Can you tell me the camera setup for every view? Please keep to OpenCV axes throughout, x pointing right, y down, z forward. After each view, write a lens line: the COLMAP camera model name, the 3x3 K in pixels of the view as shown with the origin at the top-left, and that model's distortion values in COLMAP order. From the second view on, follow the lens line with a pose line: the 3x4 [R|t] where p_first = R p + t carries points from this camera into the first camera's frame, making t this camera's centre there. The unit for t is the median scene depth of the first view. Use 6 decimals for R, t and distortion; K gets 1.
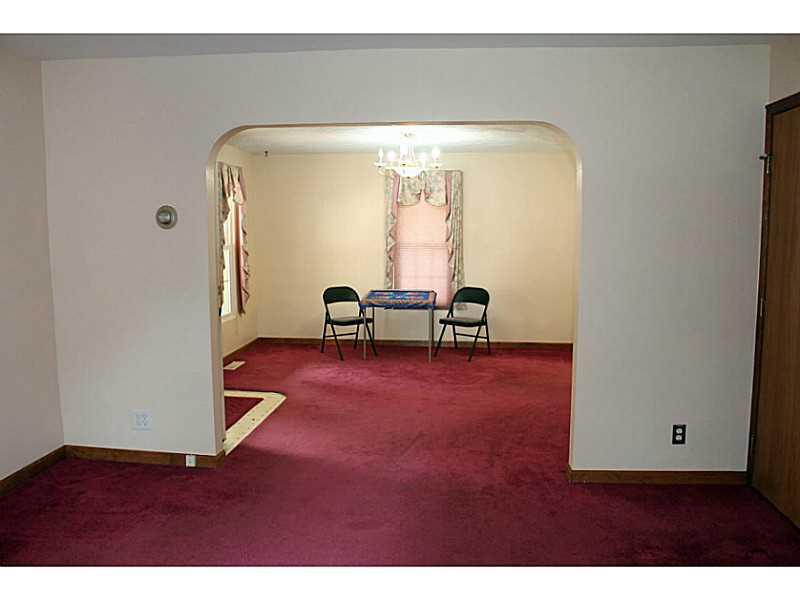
lens RADIAL K [[656.5, 0, 380.4], [0, 656.5, 299.2], [0, 0, 1]] dist [-0.147516, 0.116081]
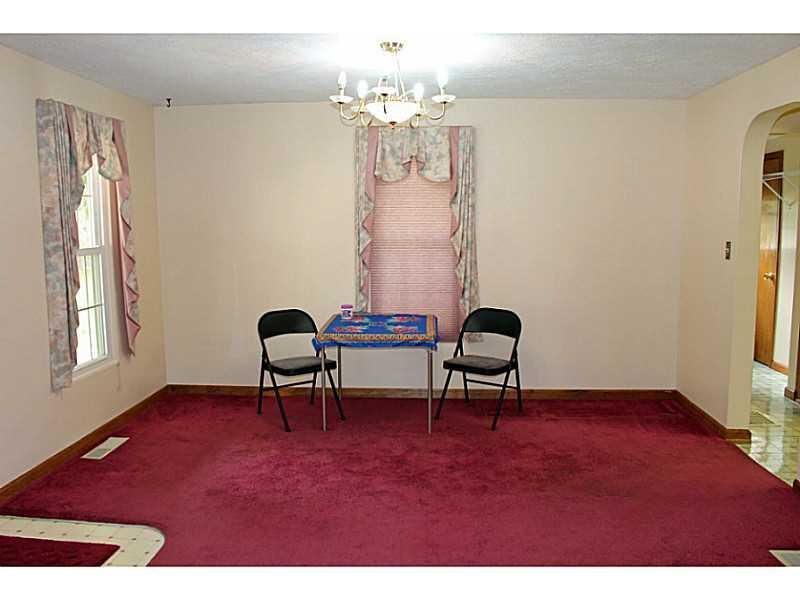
lens RADIAL K [[656.5, 0, 380.4], [0, 656.5, 299.2], [0, 0, 1]] dist [-0.147516, 0.116081]
pose [[0.999493, -0.011027, 0.029864, 0.011392], [0.010703, 0.999883, 0.010963, -0.035298], [-0.029981, -0.010638, 0.999494, 0.364405]]
